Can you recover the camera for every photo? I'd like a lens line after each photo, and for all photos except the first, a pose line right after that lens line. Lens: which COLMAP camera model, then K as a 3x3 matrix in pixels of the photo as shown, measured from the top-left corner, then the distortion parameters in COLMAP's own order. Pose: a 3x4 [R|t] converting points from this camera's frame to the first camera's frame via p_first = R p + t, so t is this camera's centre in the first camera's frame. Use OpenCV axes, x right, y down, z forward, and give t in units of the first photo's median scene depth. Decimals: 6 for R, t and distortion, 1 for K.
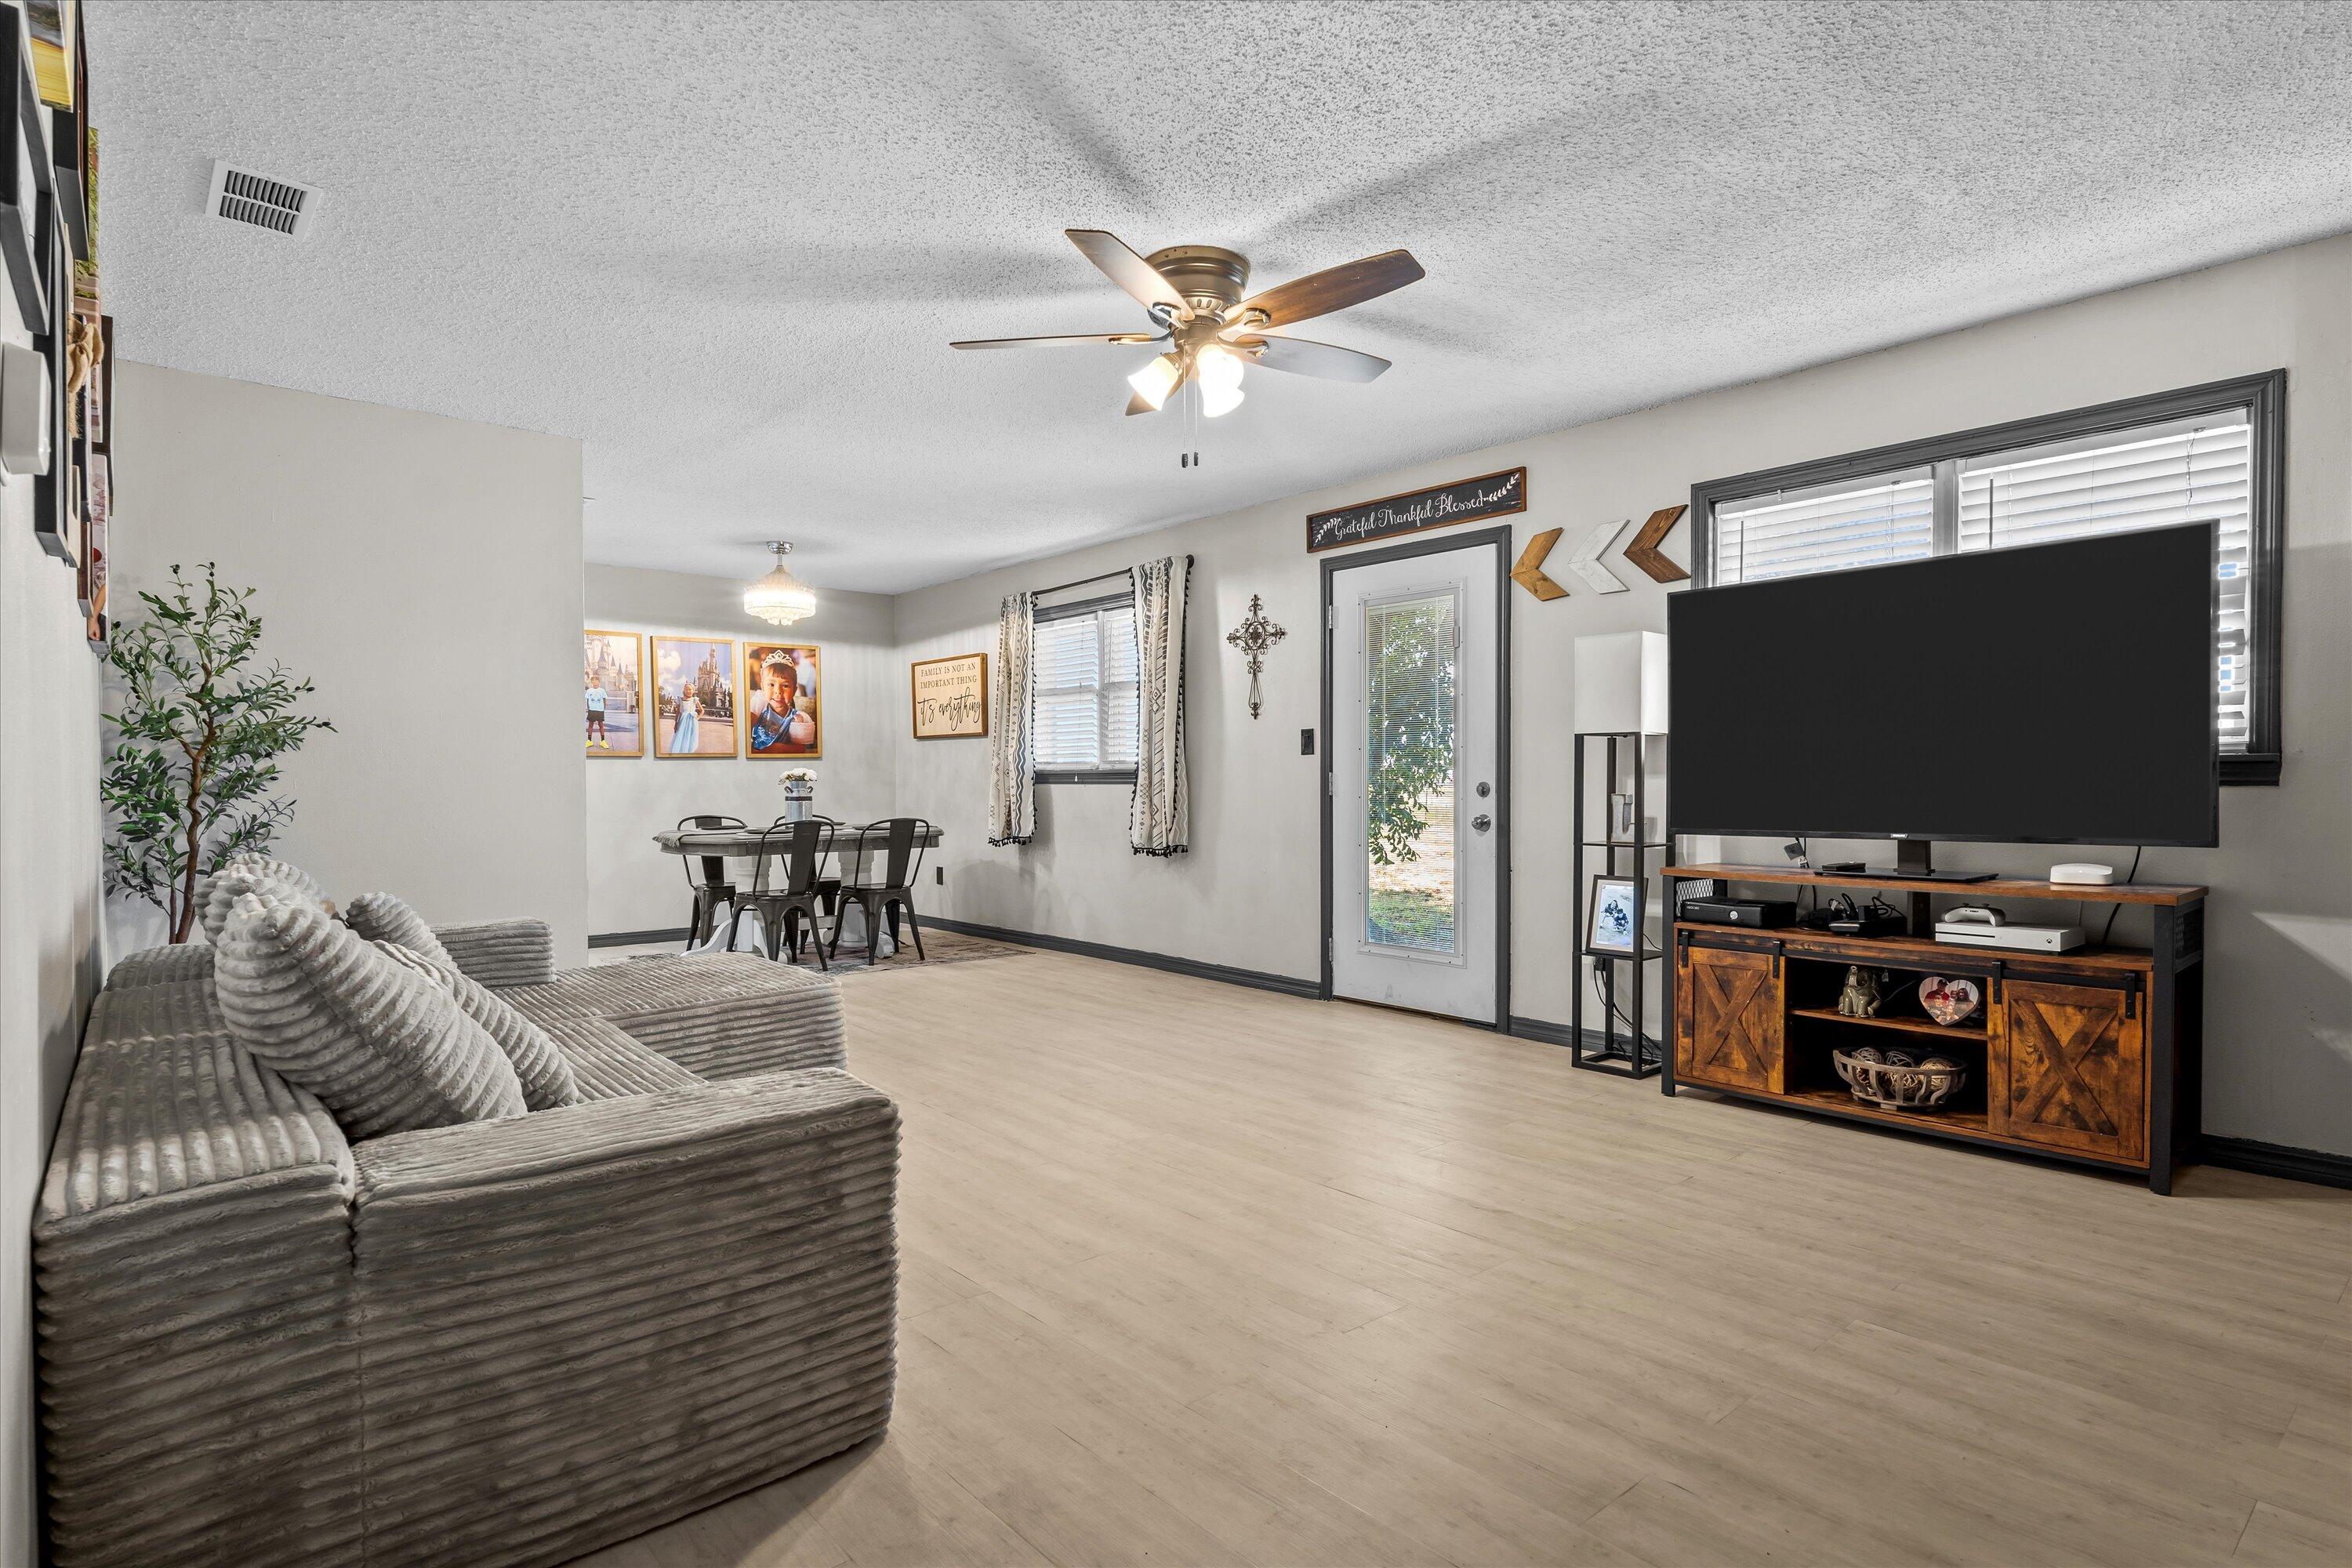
lens RADIAL K [[1196.1, 0, 1176.9], [0, 1196.1, 788.9], [0, 0, 1]] dist [-0.000084, -0.000092]
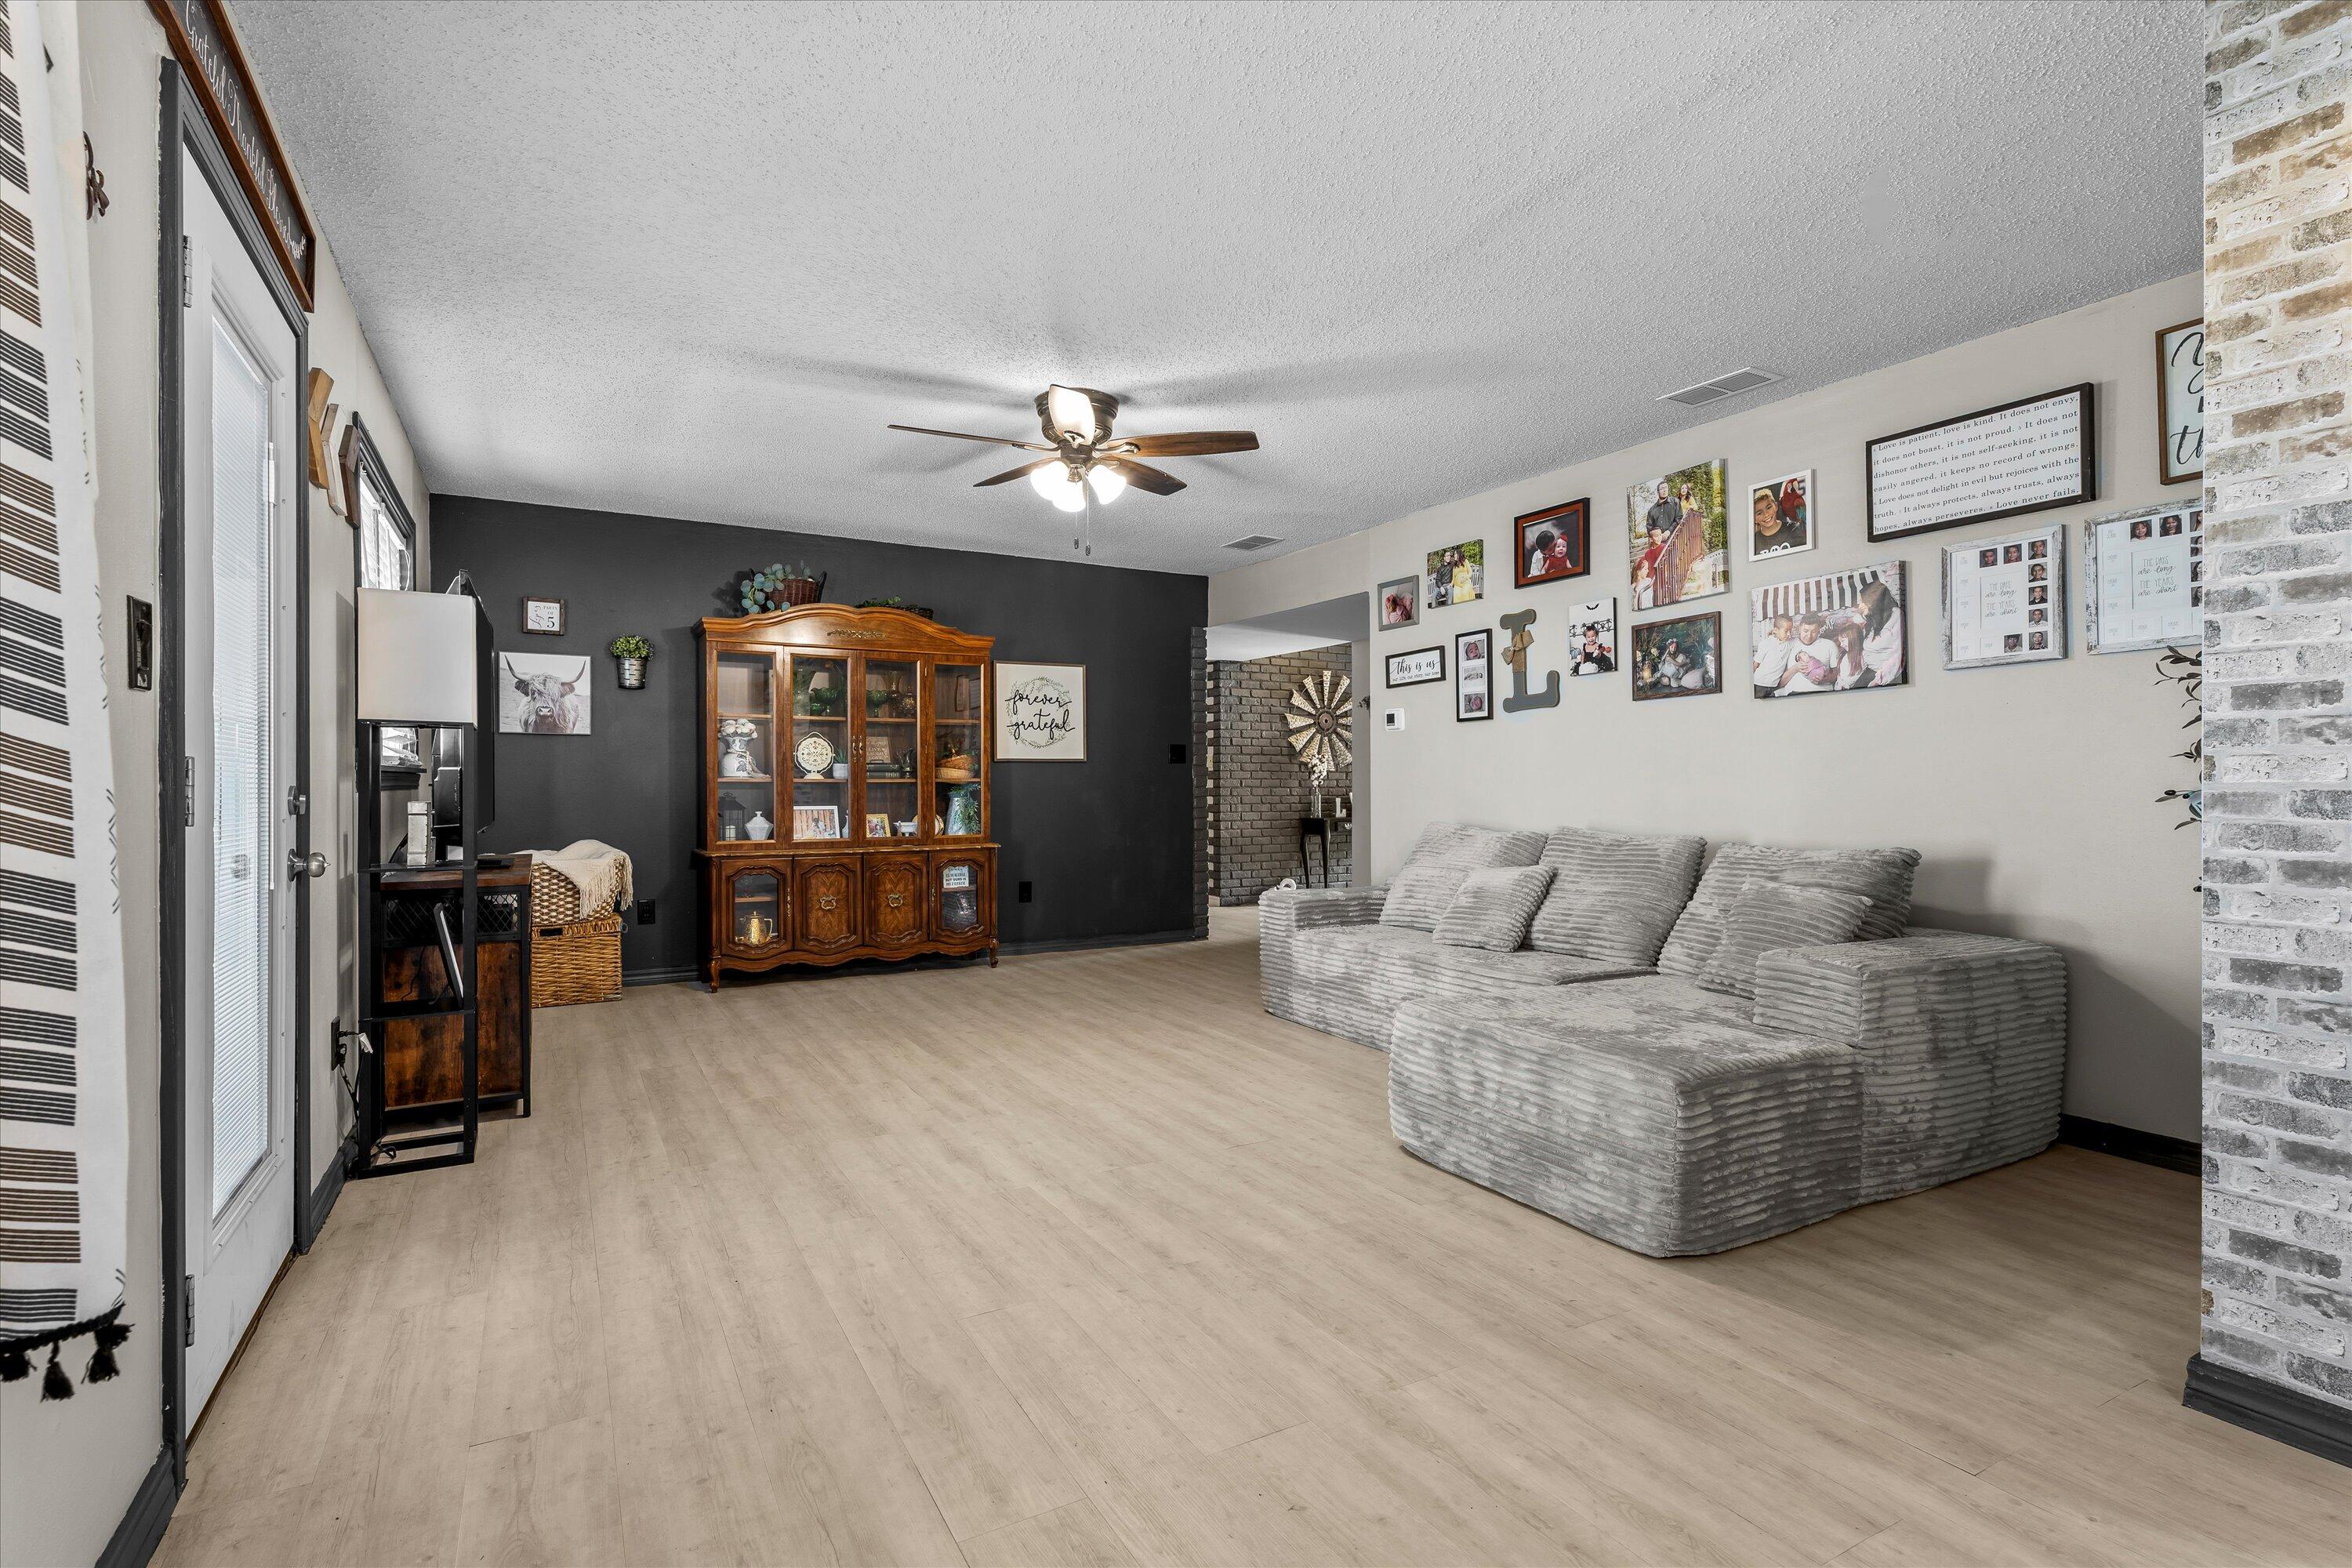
lens RADIAL K [[1122.8, 0, 1171.9], [0, 1122.8, 782.4], [0, 0, 1]] dist [-0.002477, 0.001432]
pose [[-0.980012, 0.002499, 0.198924, -0.140506], [0.003018, 0.999993, 0.002306, -0.004962], [-0.198916, 0.002860, -0.980012, 0.922572]]
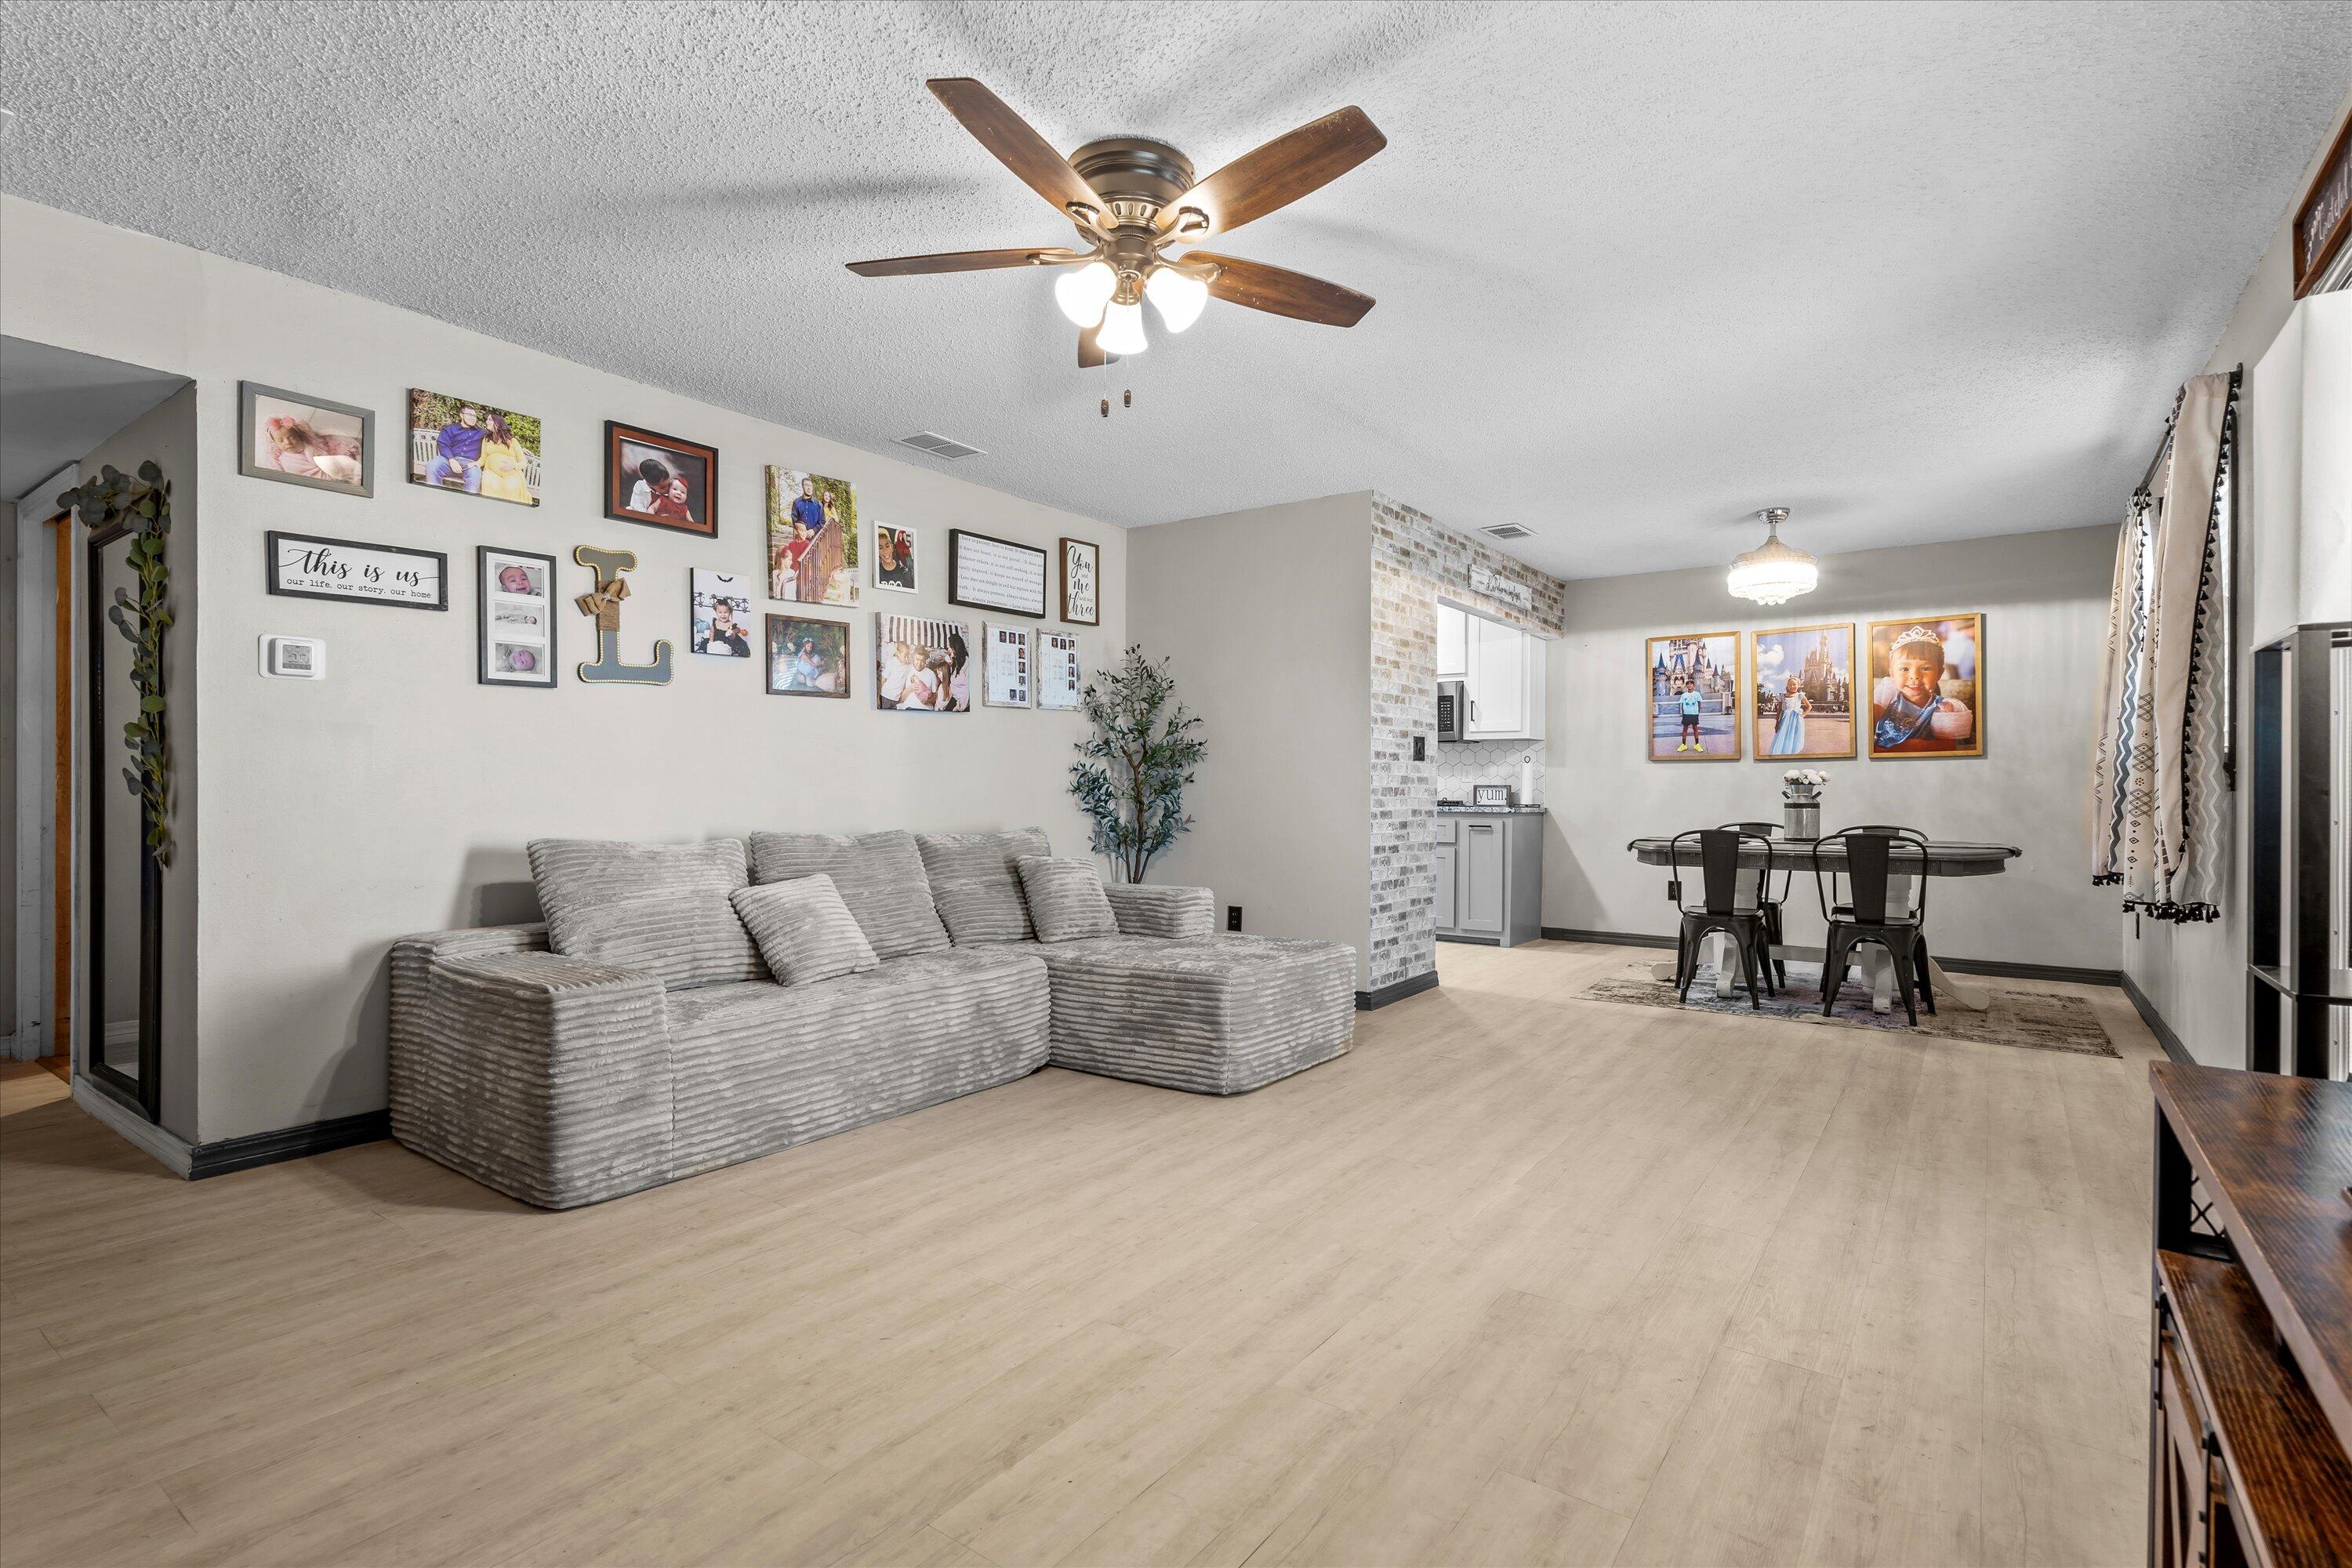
lens RADIAL K [[1122.8, 0, 1177.2], [0, 1122.8, 783.3], [0, 0, 1]] dist [-0.002477, 0.001432]
pose [[0.233296, 0.000057, -0.972406, 0.329268], [-0.008099, 0.999965, -0.001884, -0.002166], [0.972372, 0.008315, 0.233288, 0.356466]]
